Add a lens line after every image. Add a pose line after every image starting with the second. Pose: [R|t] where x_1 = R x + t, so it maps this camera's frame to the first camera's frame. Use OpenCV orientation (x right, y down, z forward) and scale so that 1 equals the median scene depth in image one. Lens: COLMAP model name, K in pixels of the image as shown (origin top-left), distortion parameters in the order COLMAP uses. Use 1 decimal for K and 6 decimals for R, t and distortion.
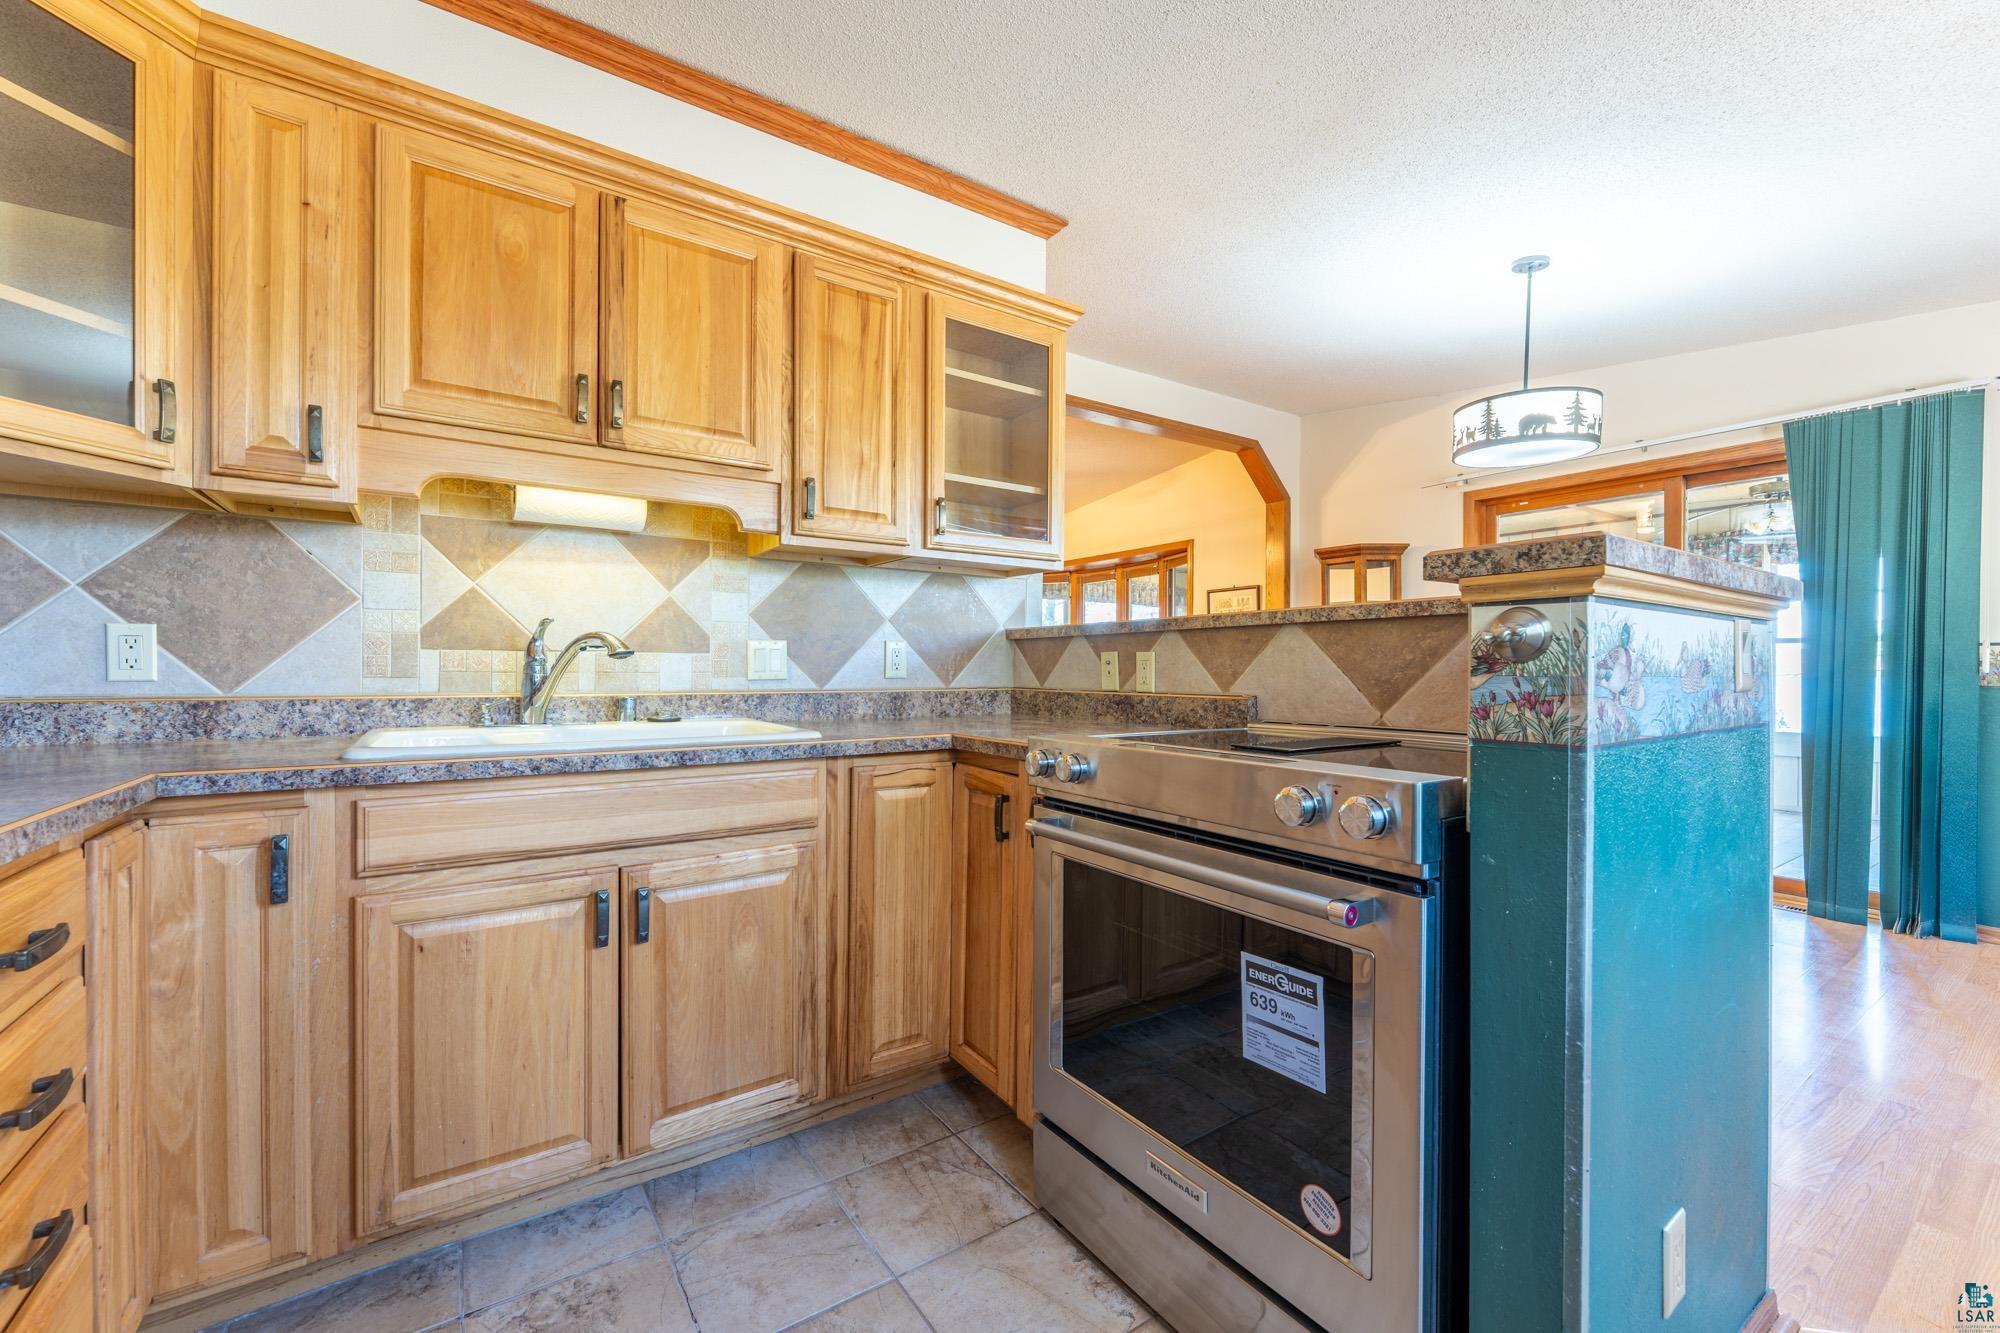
lens RADIAL K [[792.4, 0, 997.4], [0, 792.4, 671.3], [0, 0, 1]] dist [-0.000406, 0.000223]
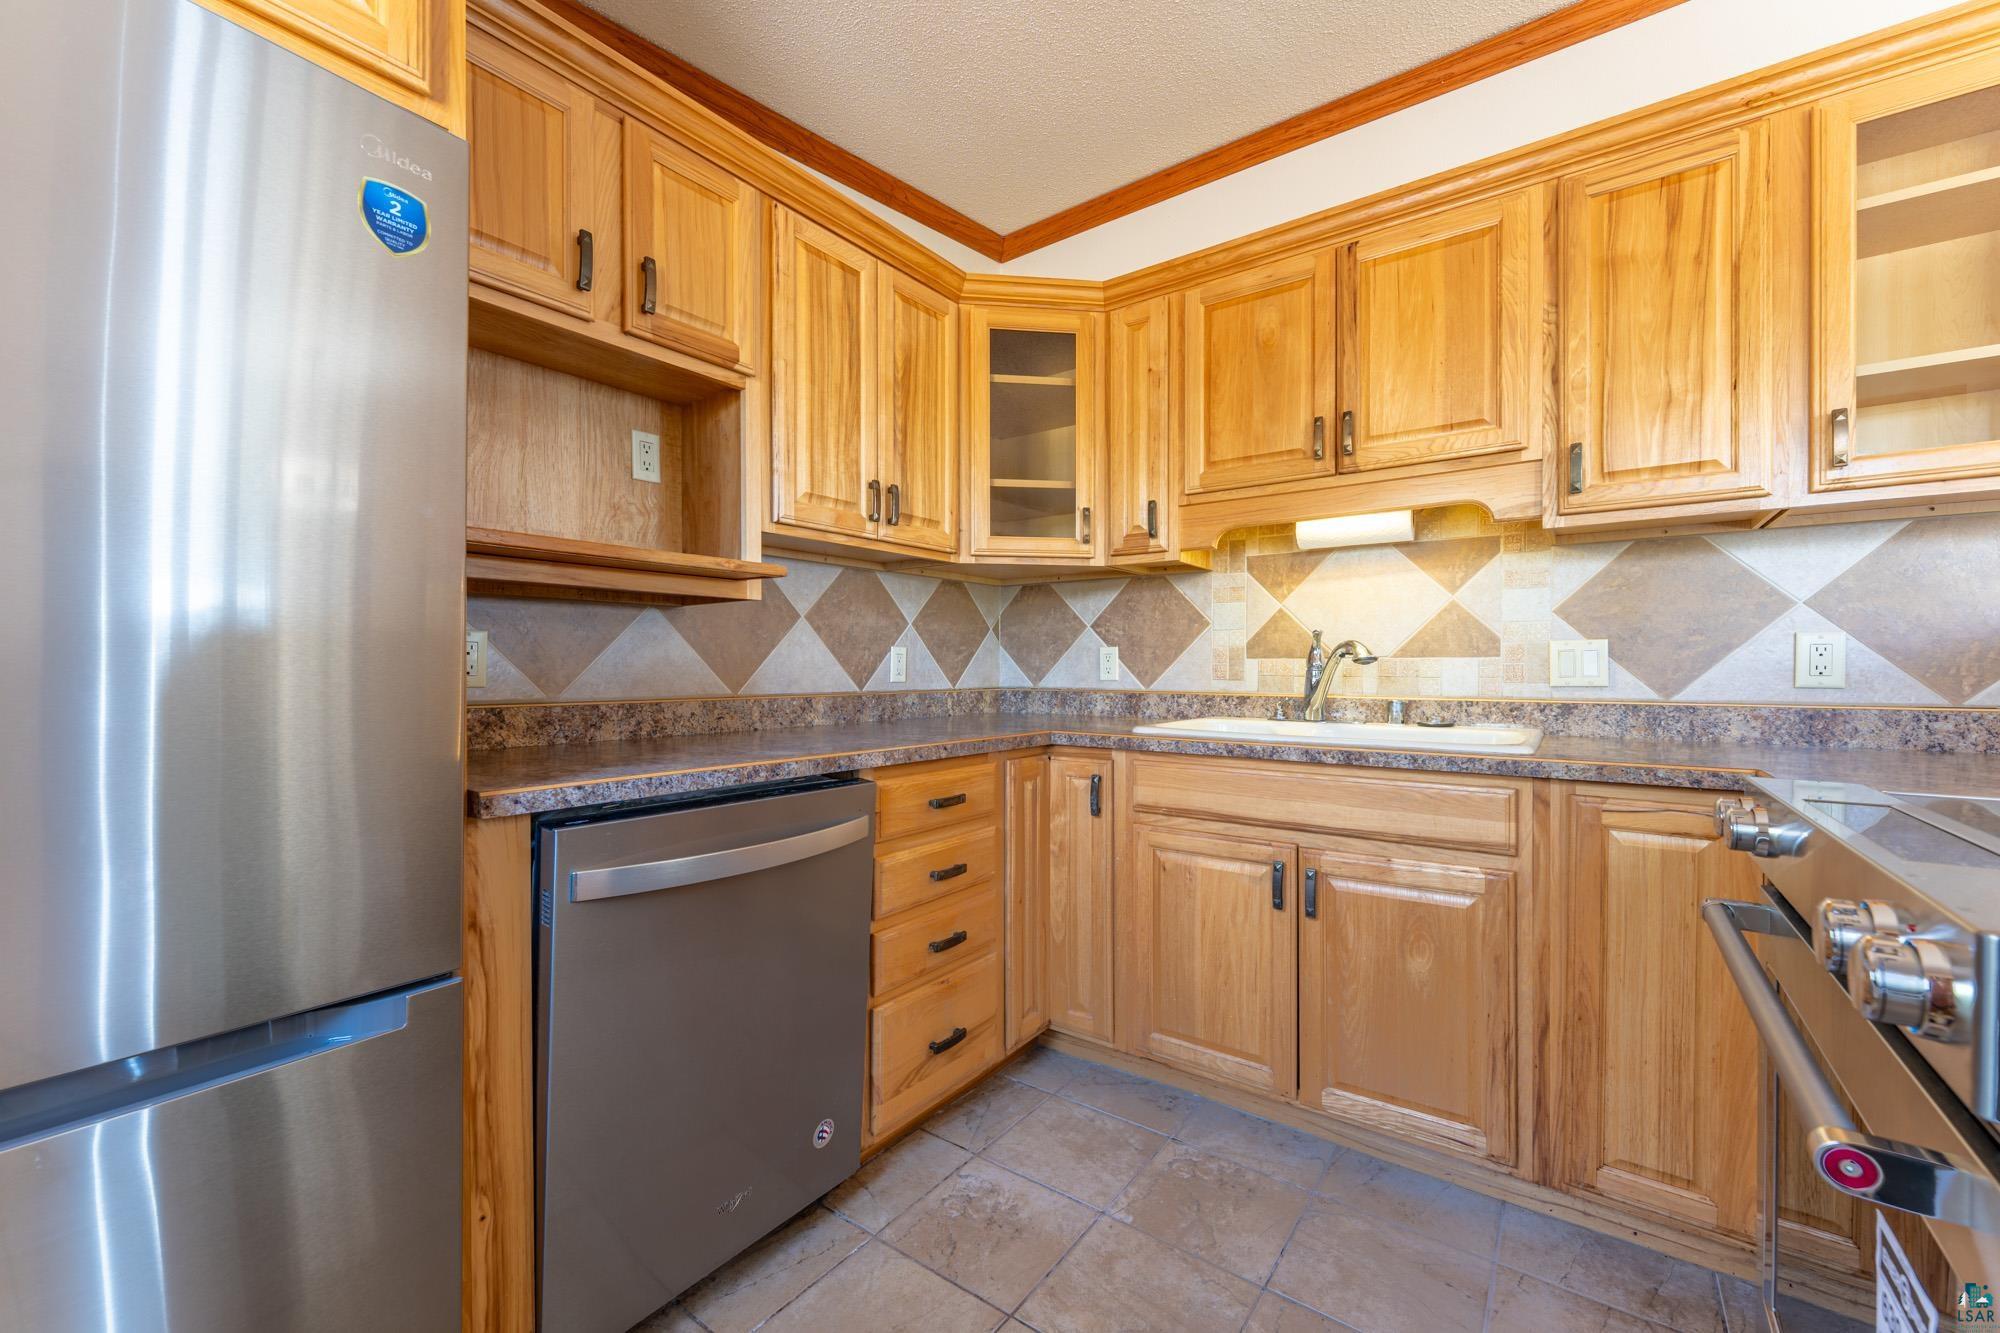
lens RADIAL K [[792.4, 0, 997.4], [0, 792.4, 671.3], [0, 0, 1]] dist [-0.000406, 0.000223]
pose [[0.337295, -0.001917, -0.941397, 0.387552], [-0.003868, 0.999987, -0.003422, -0.000660], [0.941391, 0.004796, 0.337283, 0.171194]]
